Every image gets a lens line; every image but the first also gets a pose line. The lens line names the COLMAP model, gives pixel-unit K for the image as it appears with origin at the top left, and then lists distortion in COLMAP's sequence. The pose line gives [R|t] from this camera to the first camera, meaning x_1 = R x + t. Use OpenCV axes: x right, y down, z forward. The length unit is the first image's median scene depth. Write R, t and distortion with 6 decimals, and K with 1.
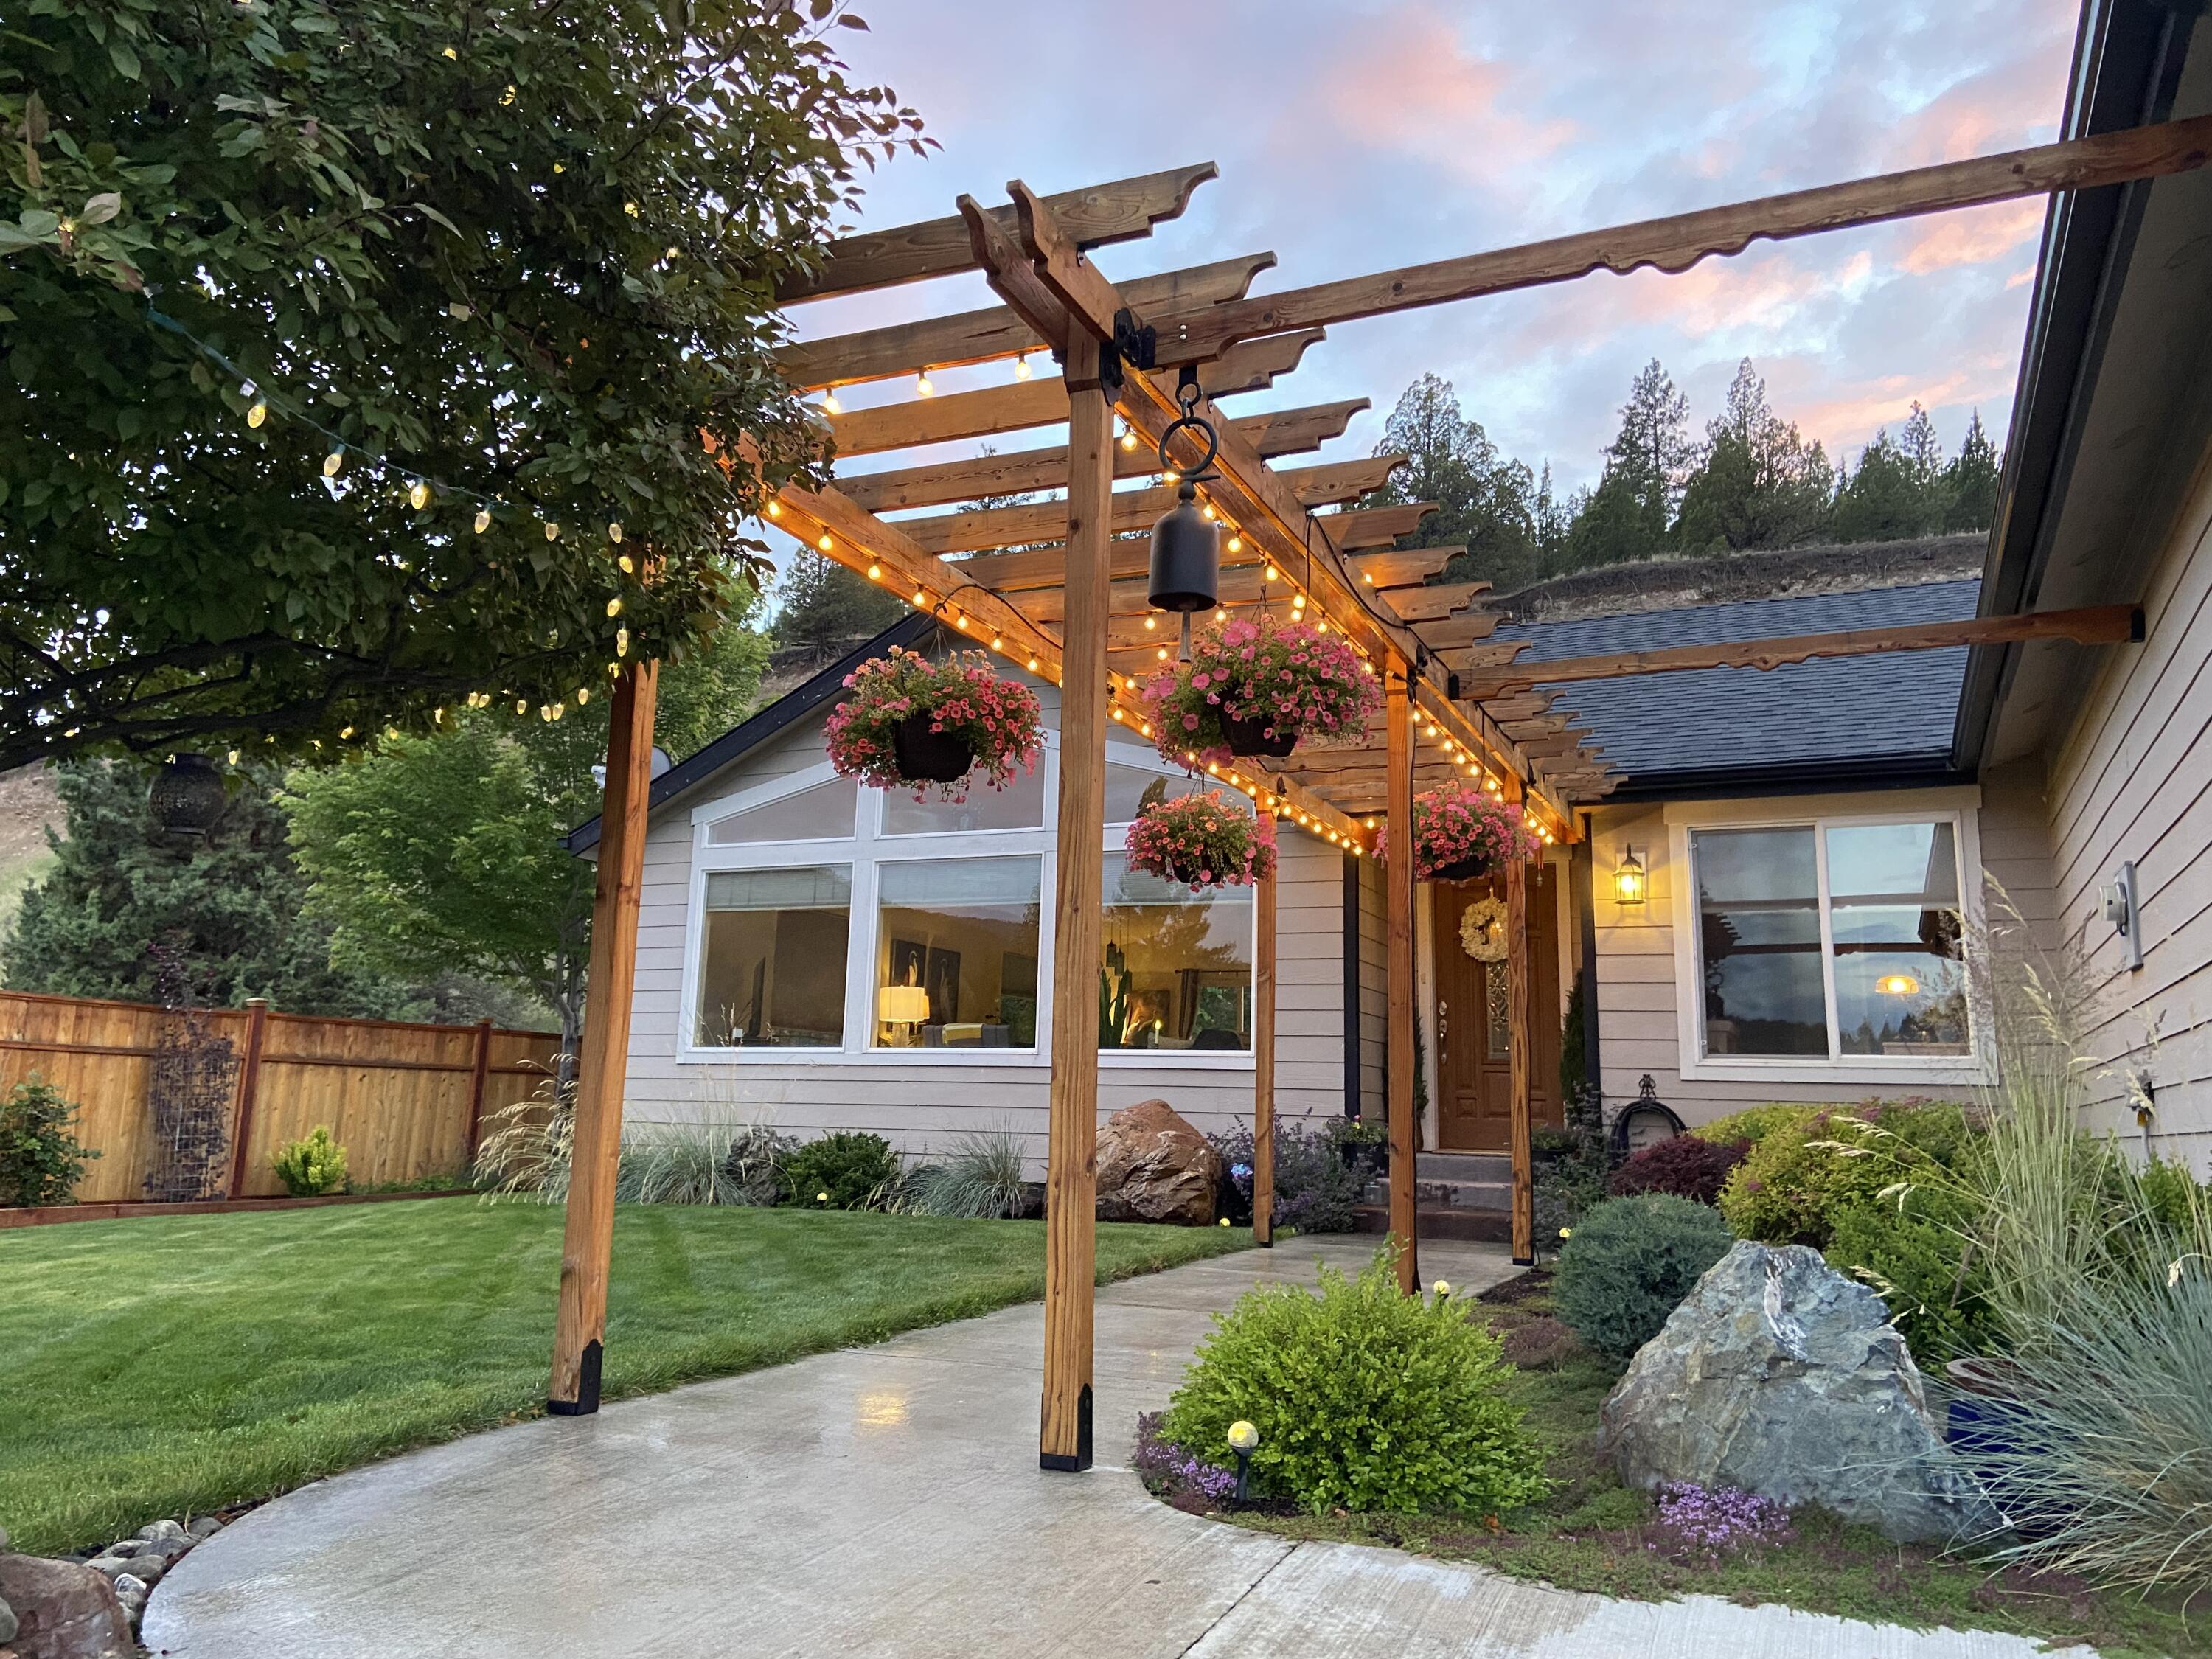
lens RADIAL K [[1671.8, 0, 1076.2], [0, 1671.8, 803.4], [0, 0, 1]] dist [0.117057, -0.156204]
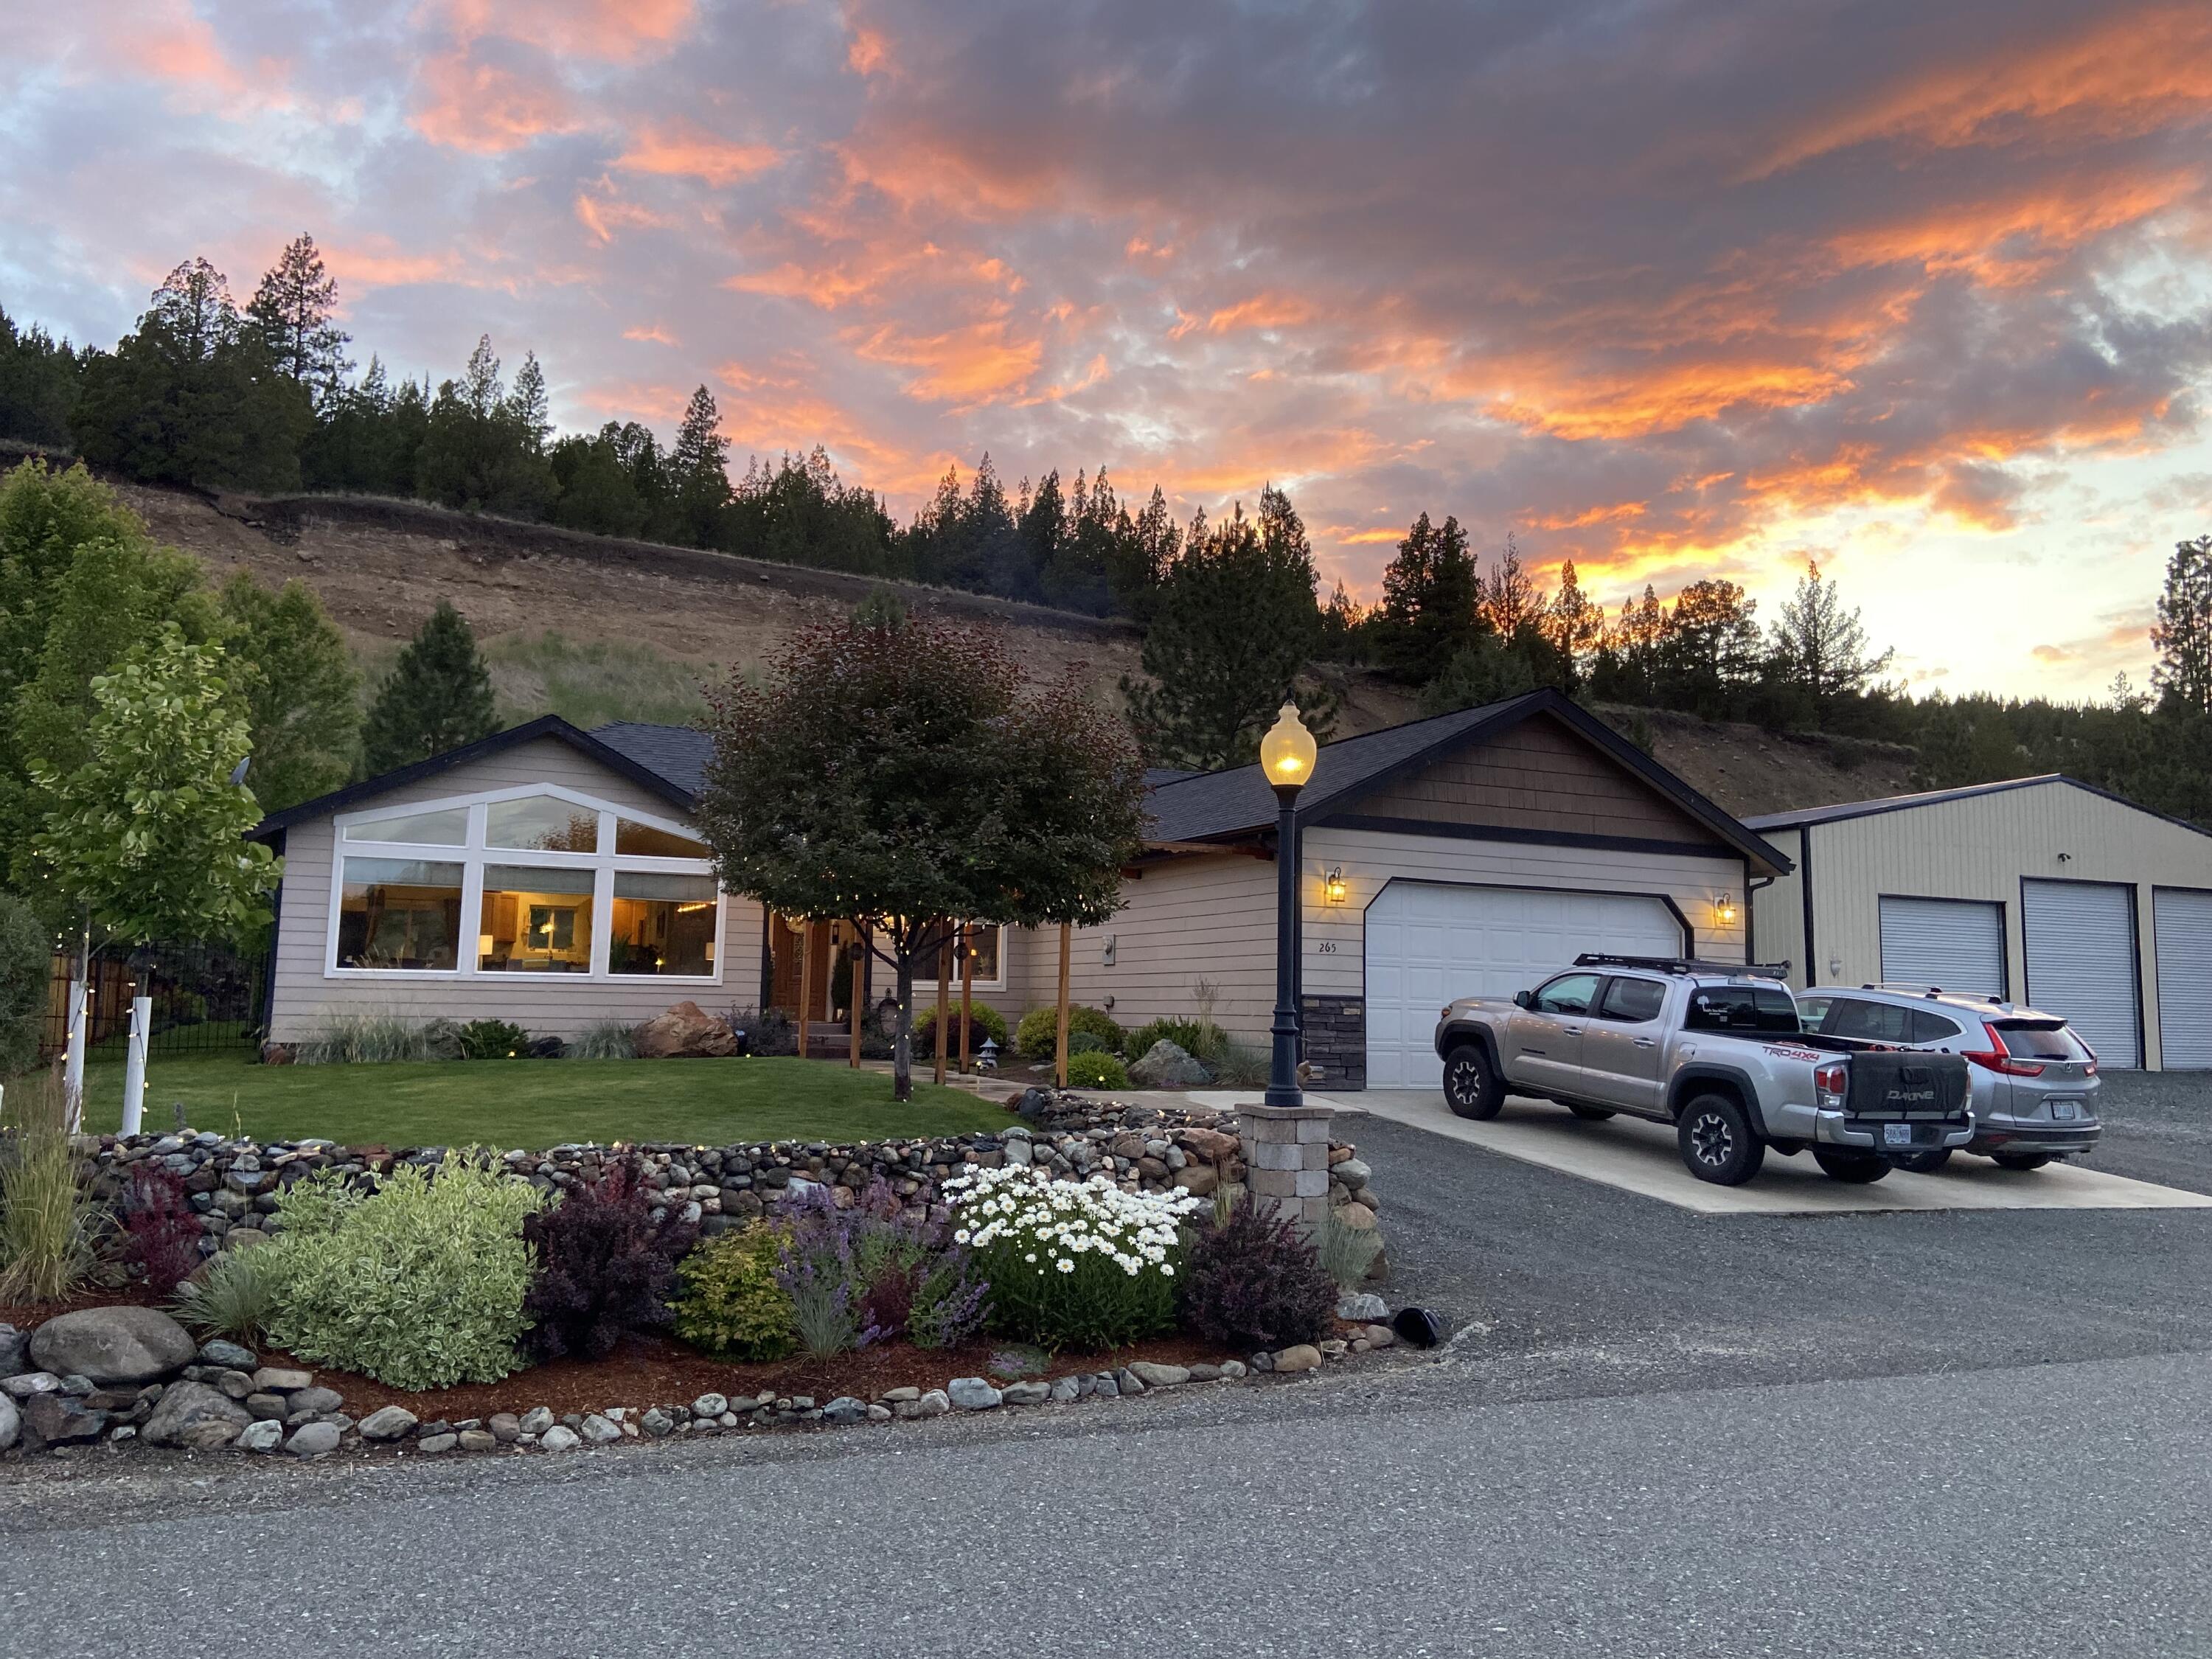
lens RADIAL K [[1641.1, 0, 1106.0], [0, 1641.1, 829.5], [0, 0, 1]] dist [0.134003, -0.165499]
pose [[0.647084, 0.072001, 0.759011, -1.285315], [-0.145918, 0.988823, 0.030599, -0.183651], [-0.748325, -0.130554, 0.650358, -0.738853]]
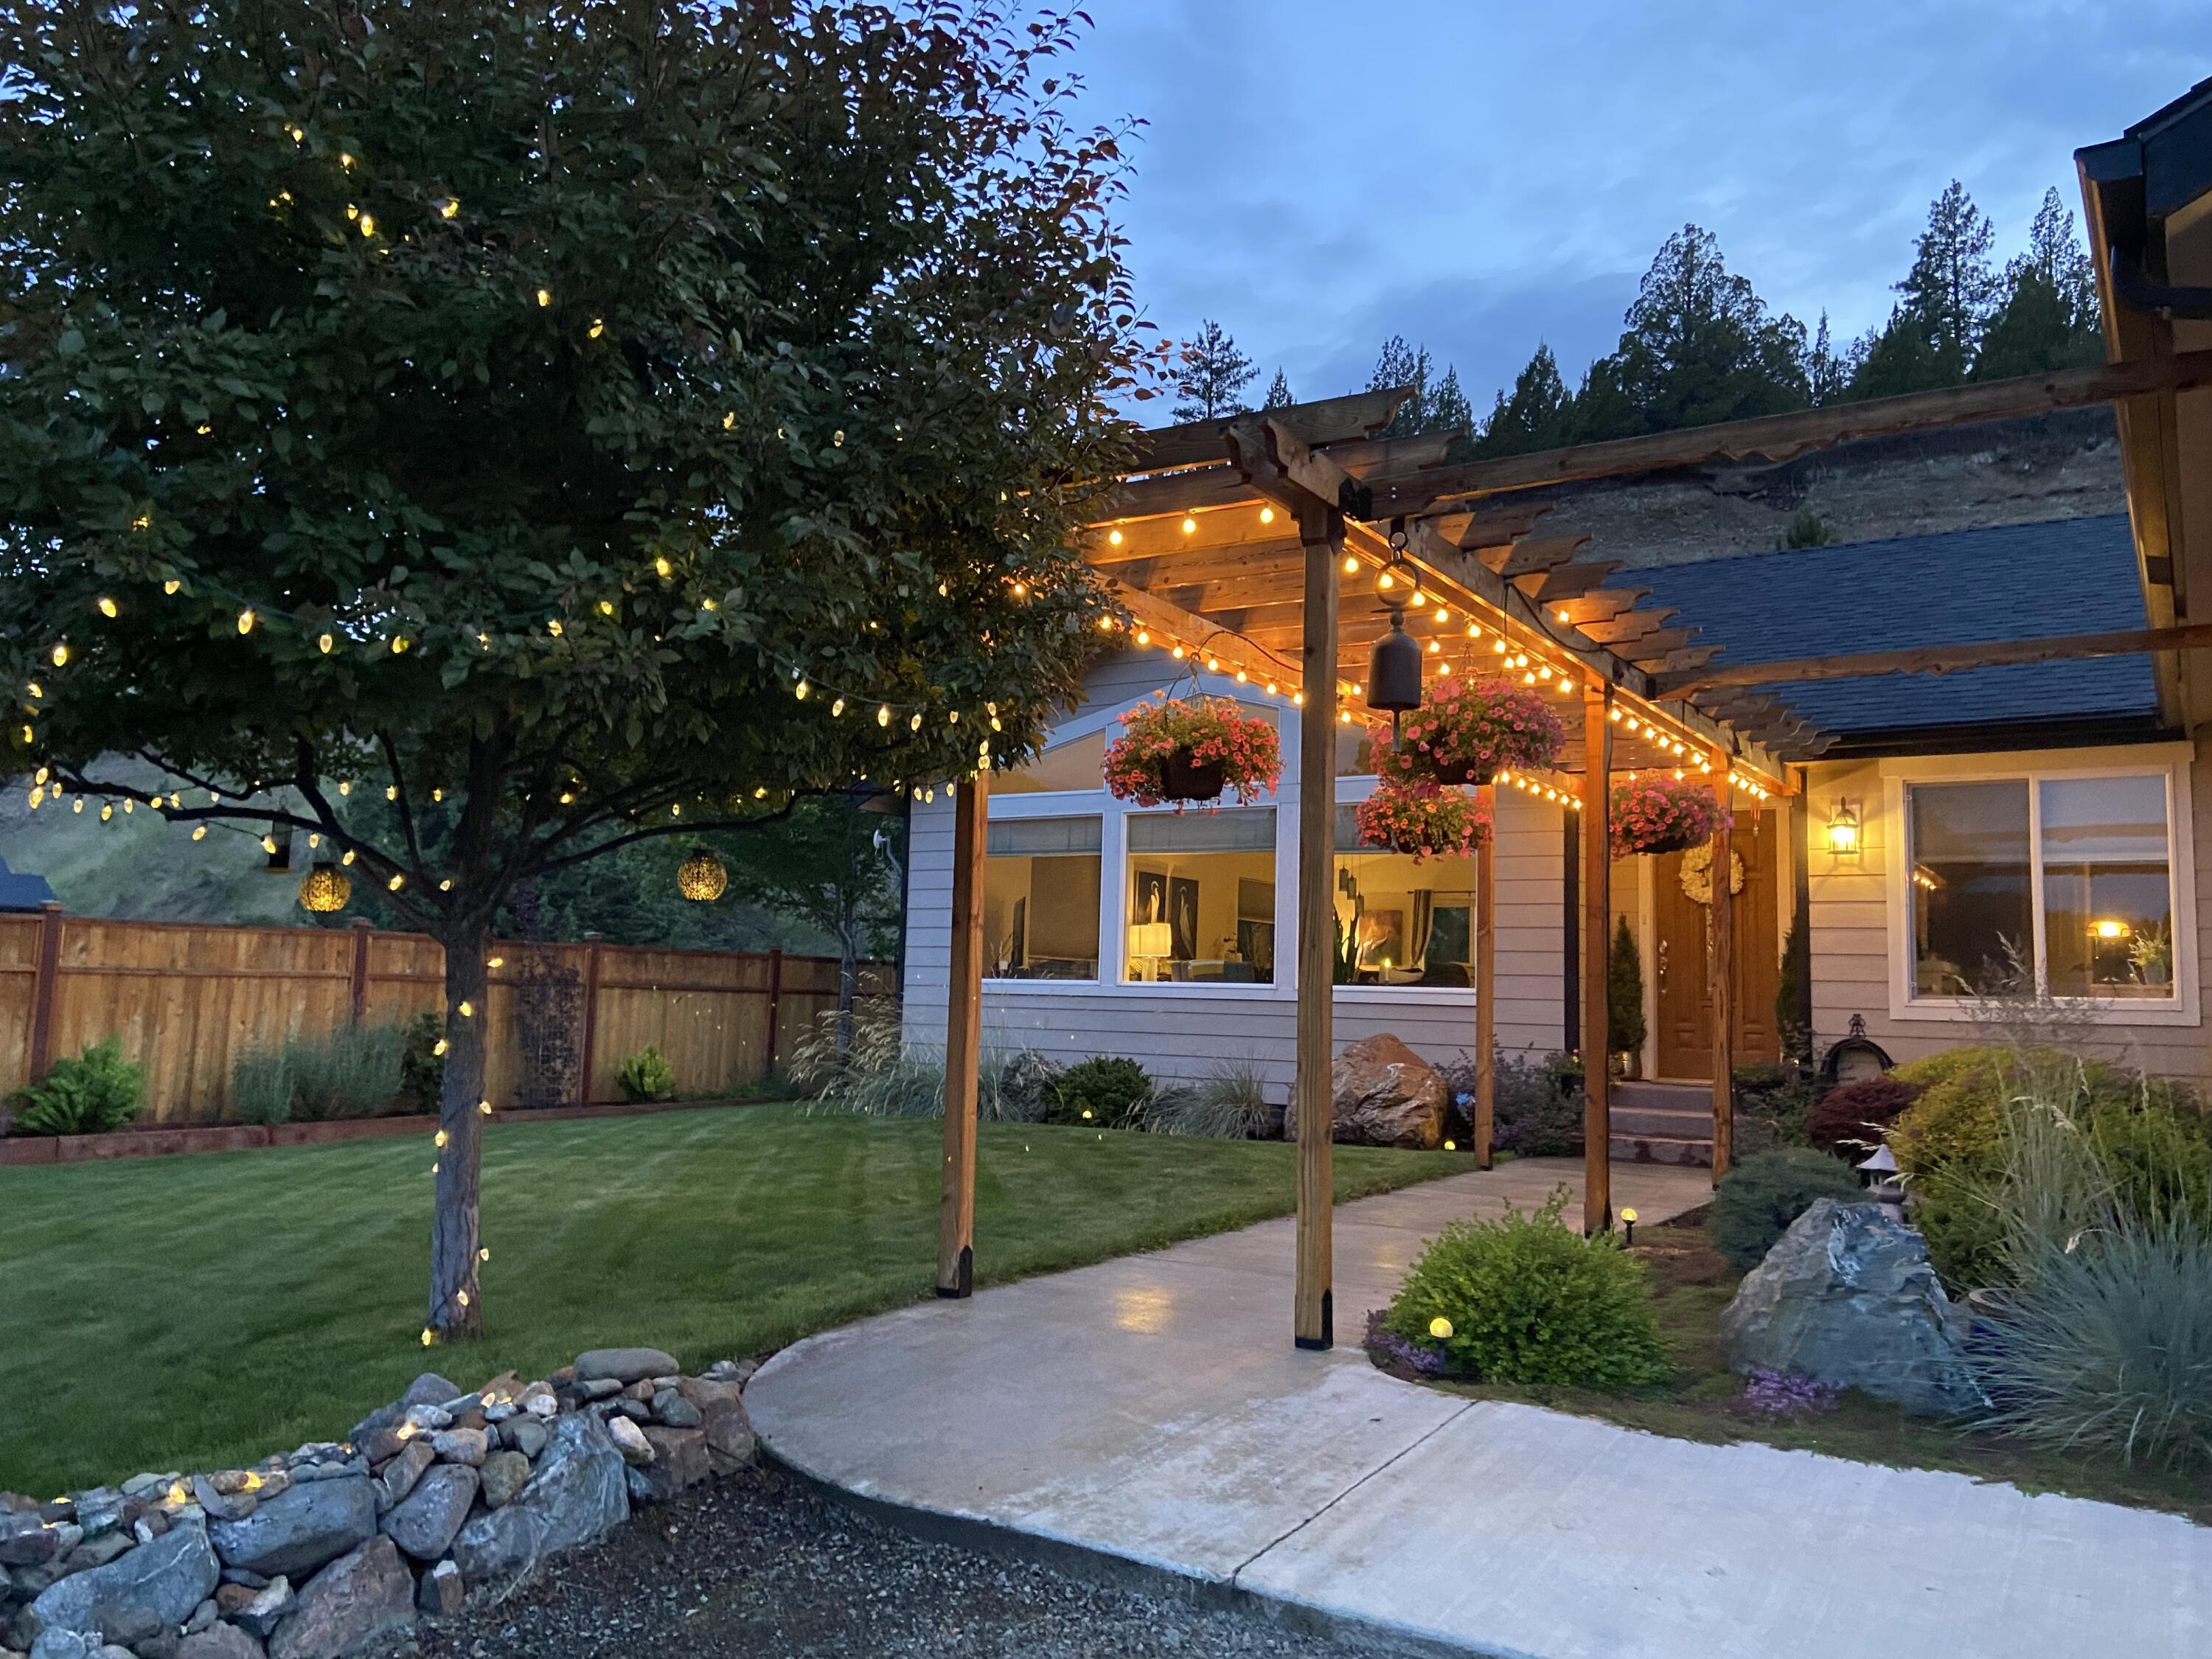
lens RADIAL K [[1723.0, 0, 1069.0], [0, 1723.0, 827.4], [0, 0, 1]] dist [0.118661, -0.157194]
pose [[0.990535, -0.012158, -0.136719, -0.001641], [0.022940, 0.996724, 0.077563, -0.055330], [0.135328, -0.079965, 0.987569, -0.150818]]
